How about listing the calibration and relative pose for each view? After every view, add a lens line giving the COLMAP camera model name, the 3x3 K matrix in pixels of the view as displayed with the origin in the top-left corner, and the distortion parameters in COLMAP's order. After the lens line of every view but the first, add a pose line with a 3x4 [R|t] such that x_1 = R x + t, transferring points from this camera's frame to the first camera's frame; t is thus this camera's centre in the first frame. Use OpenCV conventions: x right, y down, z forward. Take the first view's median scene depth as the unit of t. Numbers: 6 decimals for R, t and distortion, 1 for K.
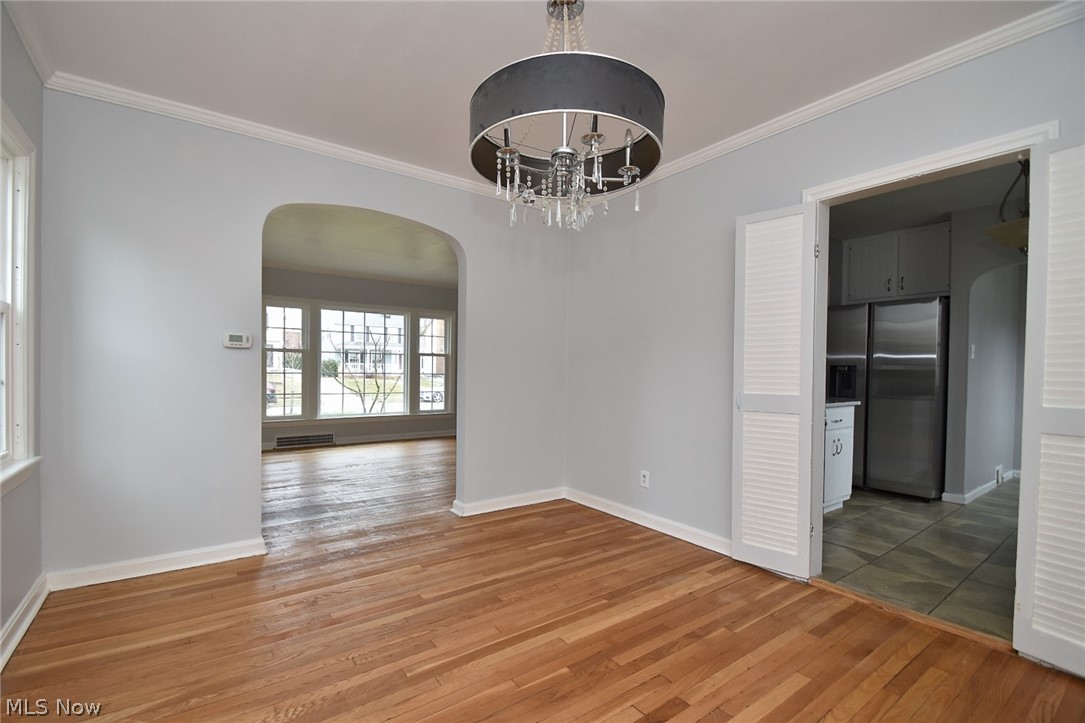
lens RADIAL K [[476.3, 0, 524.3], [0, 476.3, 378.9], [0, 0, 1]] dist [0.013200, -0.017110]
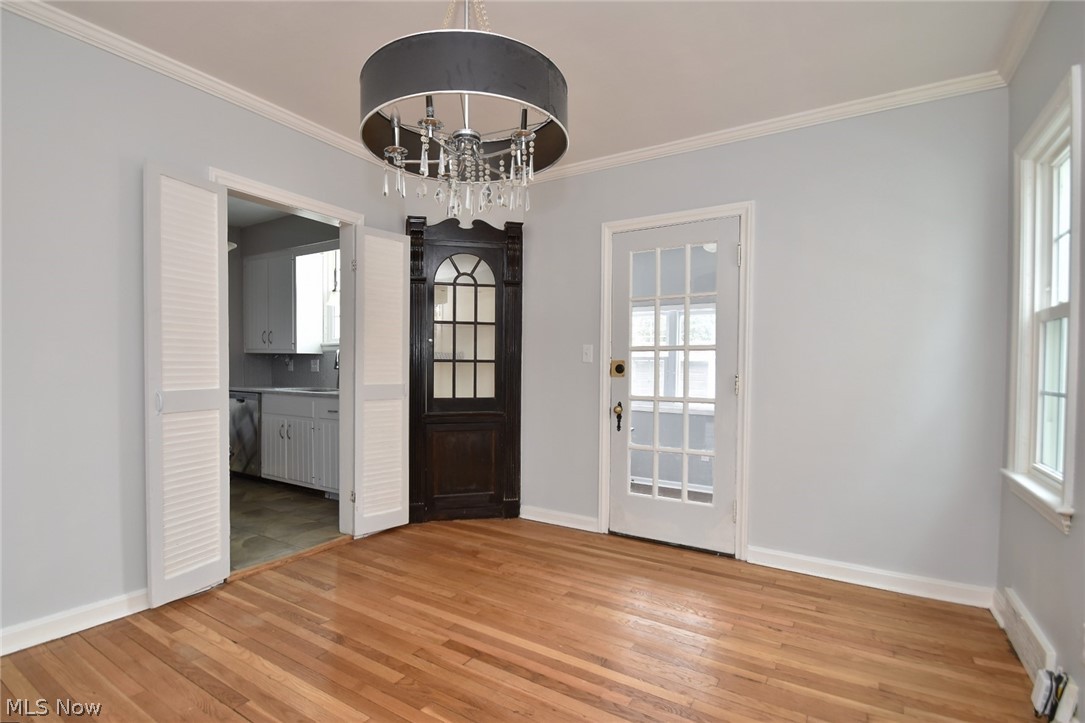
lens RADIAL K [[521.7, 0, 525.0], [0, 521.7, 376.0], [0, 0, 1]] dist [-0.010578, -0.000003]
pose [[-0.378590, -0.031147, 0.925040, -0.617092], [0.003079, 0.999386, 0.034911, -0.024726], [-0.925559, 0.016065, -0.378262, 0.864844]]
